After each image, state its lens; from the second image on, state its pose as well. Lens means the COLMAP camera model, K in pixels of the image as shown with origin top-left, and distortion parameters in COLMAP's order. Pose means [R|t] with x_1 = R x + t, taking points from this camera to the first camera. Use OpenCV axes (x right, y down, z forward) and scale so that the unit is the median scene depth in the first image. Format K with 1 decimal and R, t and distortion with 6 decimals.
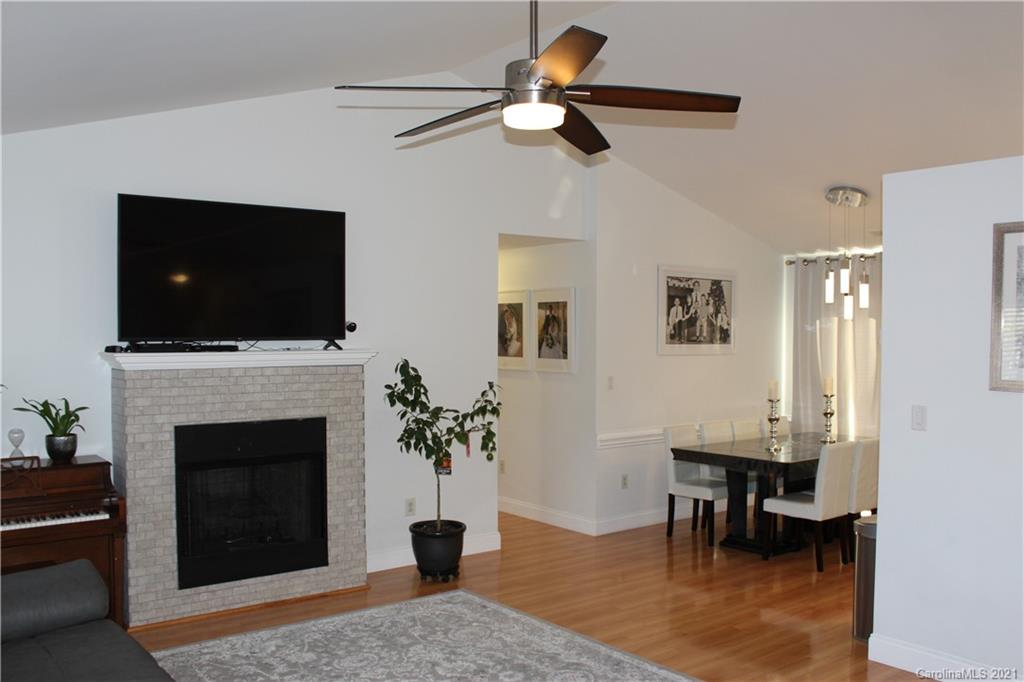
lens RADIAL K [[890.5, 0, 514.6], [0, 890.5, 342.7], [0, 0, 1]] dist [-0.146221, 0.095216]
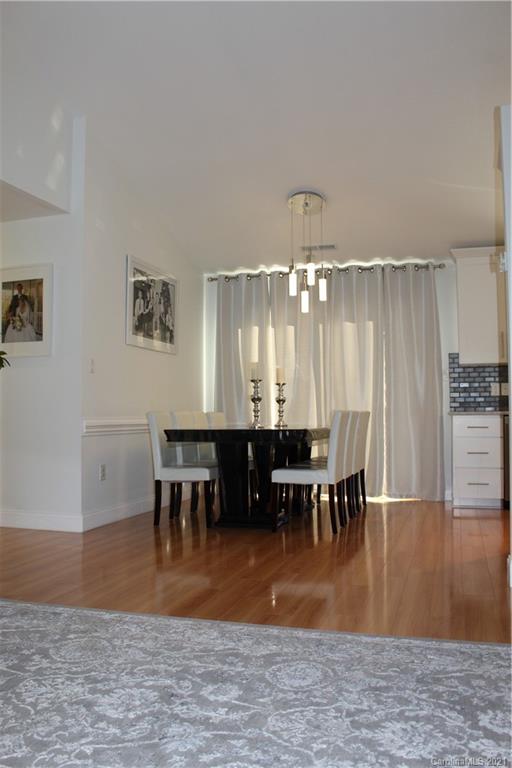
lens RADIAL K [[667.9, 0, 251.8], [0, 667.9, 377.2], [0, 0, 1]] dist [-0.146221, 0.095216]
pose [[0.823360, 0.018369, 0.567222, -0.142971], [0.019149, 0.998008, -0.060115, 0.098088], [-0.567196, 0.060358, 0.821368, 0.317538]]
